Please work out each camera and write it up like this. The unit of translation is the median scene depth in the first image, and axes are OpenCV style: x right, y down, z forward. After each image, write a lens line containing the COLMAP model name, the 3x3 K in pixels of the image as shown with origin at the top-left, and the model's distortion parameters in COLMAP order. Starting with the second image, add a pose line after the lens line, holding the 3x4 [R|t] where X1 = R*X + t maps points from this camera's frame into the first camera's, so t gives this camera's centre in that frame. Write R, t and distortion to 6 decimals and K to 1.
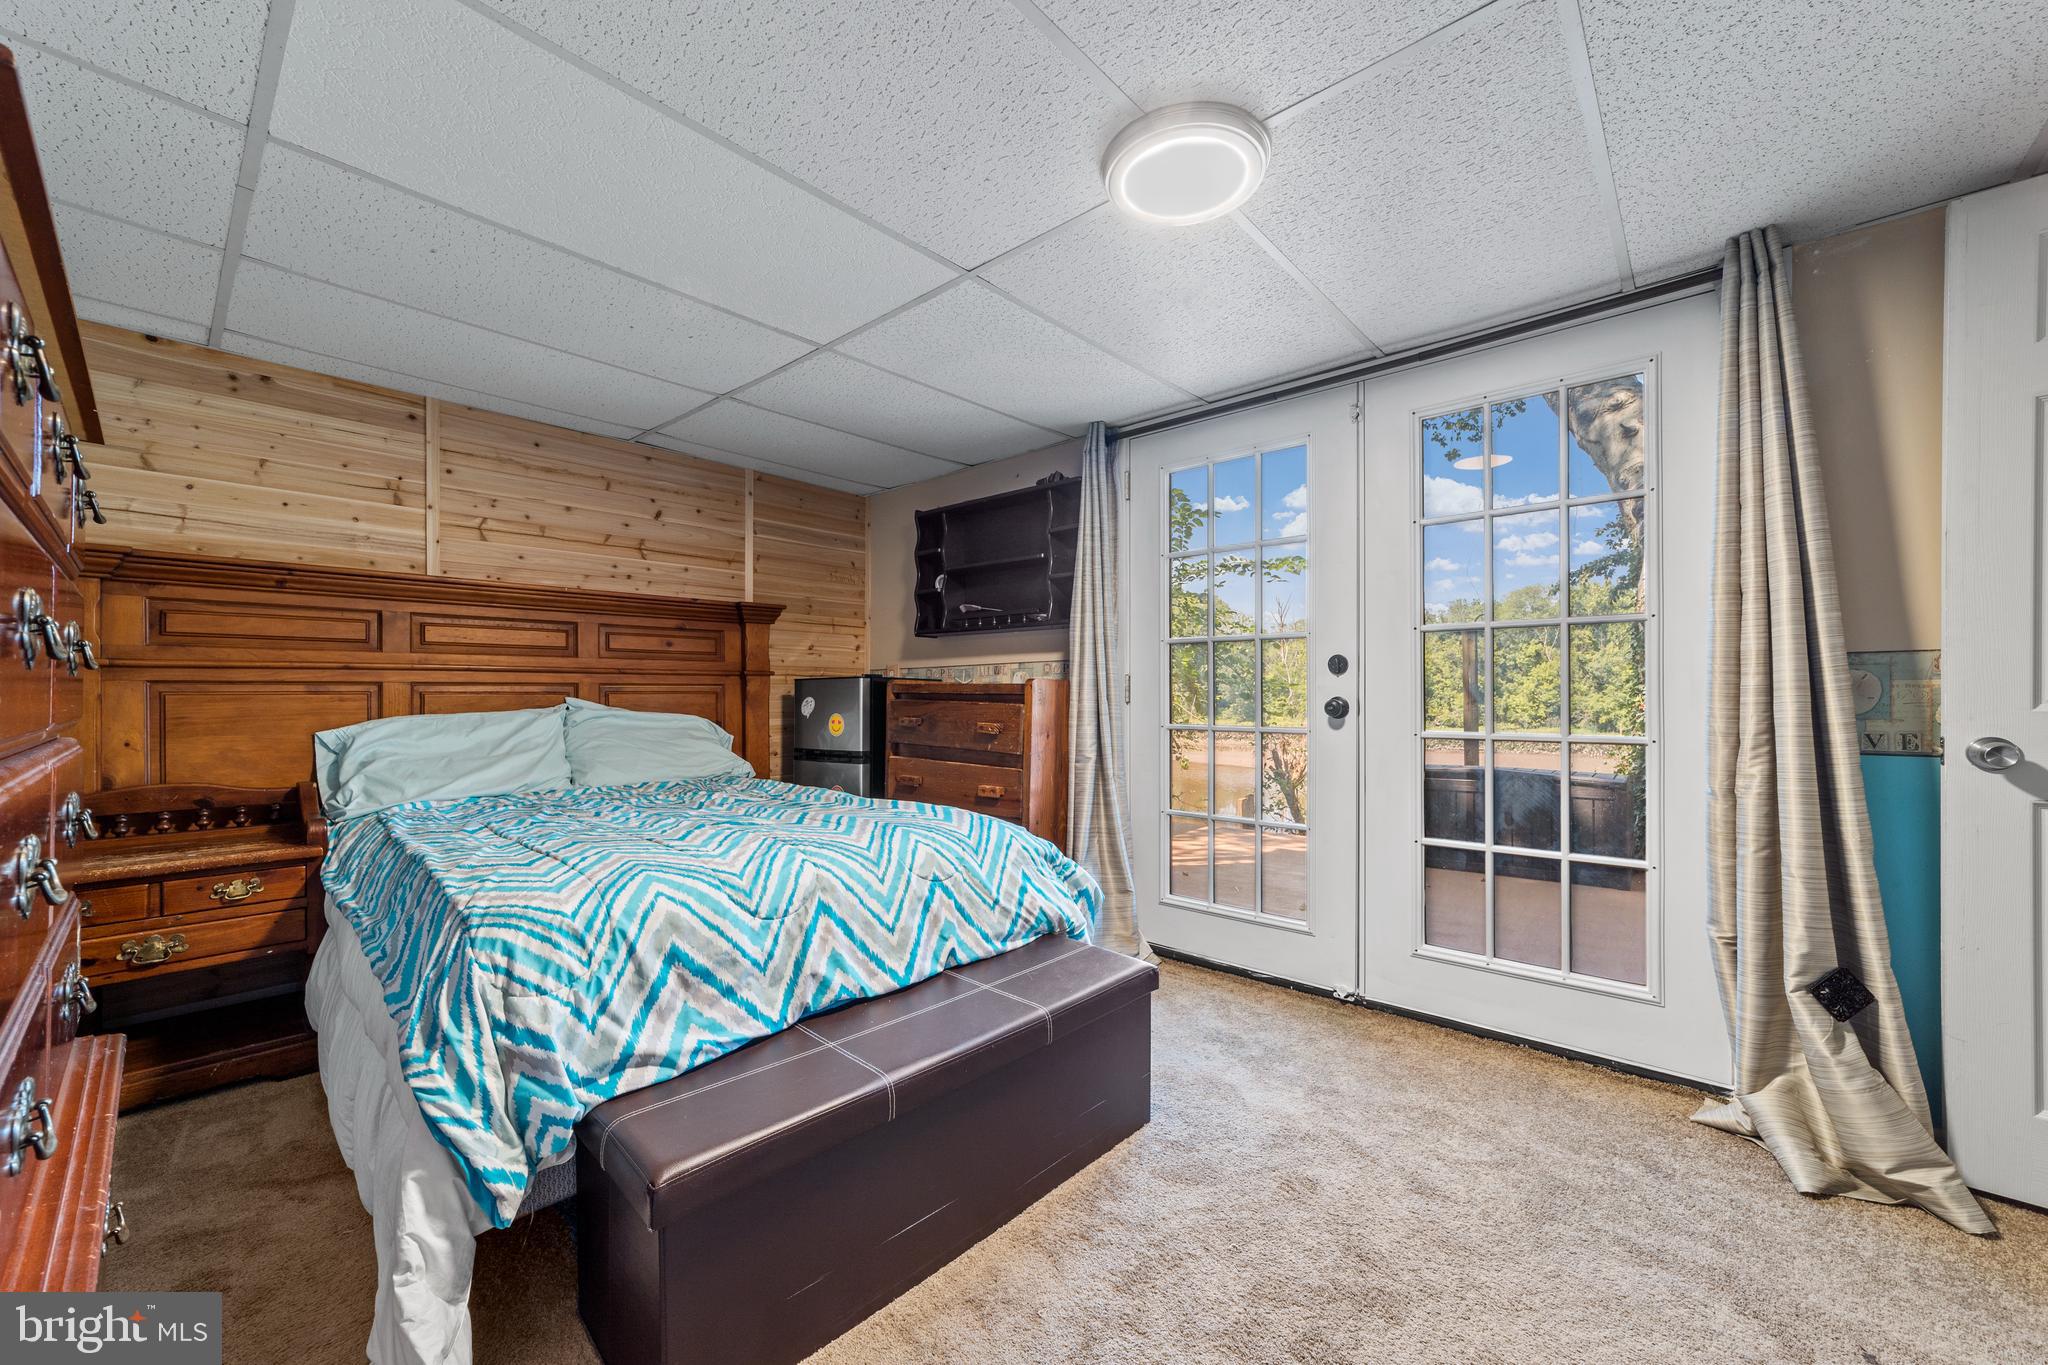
lens RADIAL K [[794.3, 0, 1017.8], [0, 794.3, 689.4], [0, 0, 1]] dist [-0.015851, 0.003337]
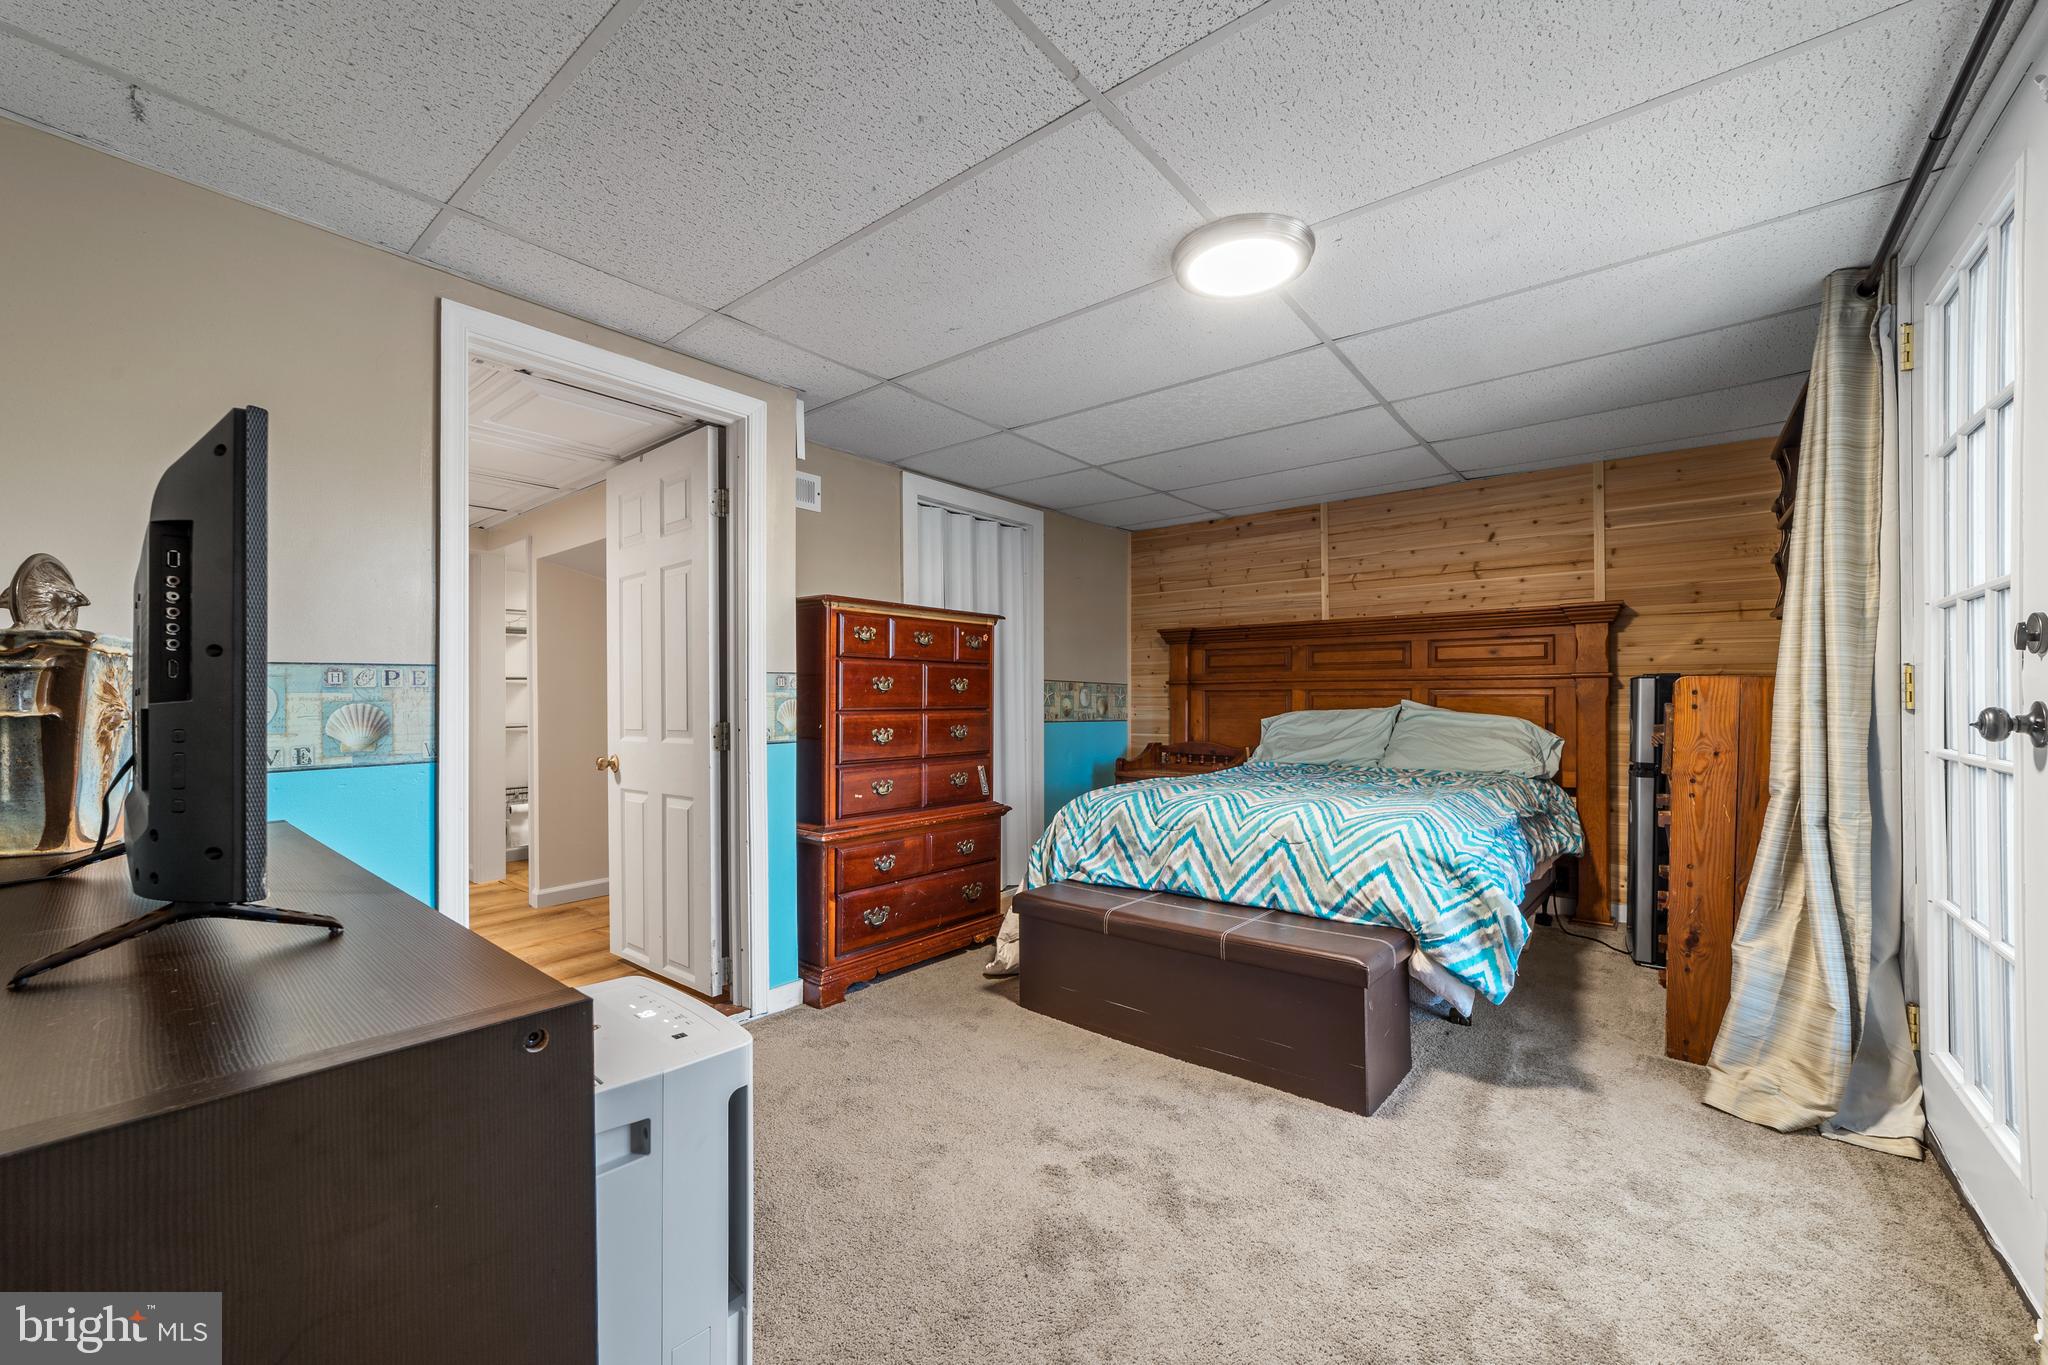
lens RADIAL K [[794.3, 0, 1014.2], [0, 794.3, 693.3], [0, 0, 1]] dist [-0.015851, 0.003337]
pose [[0.051264, -0.005256, -0.998671, 1.196803], [0.007904, 0.999957, -0.004857, 0.001500], [0.998654, -0.007644, 0.051303, 0.511842]]
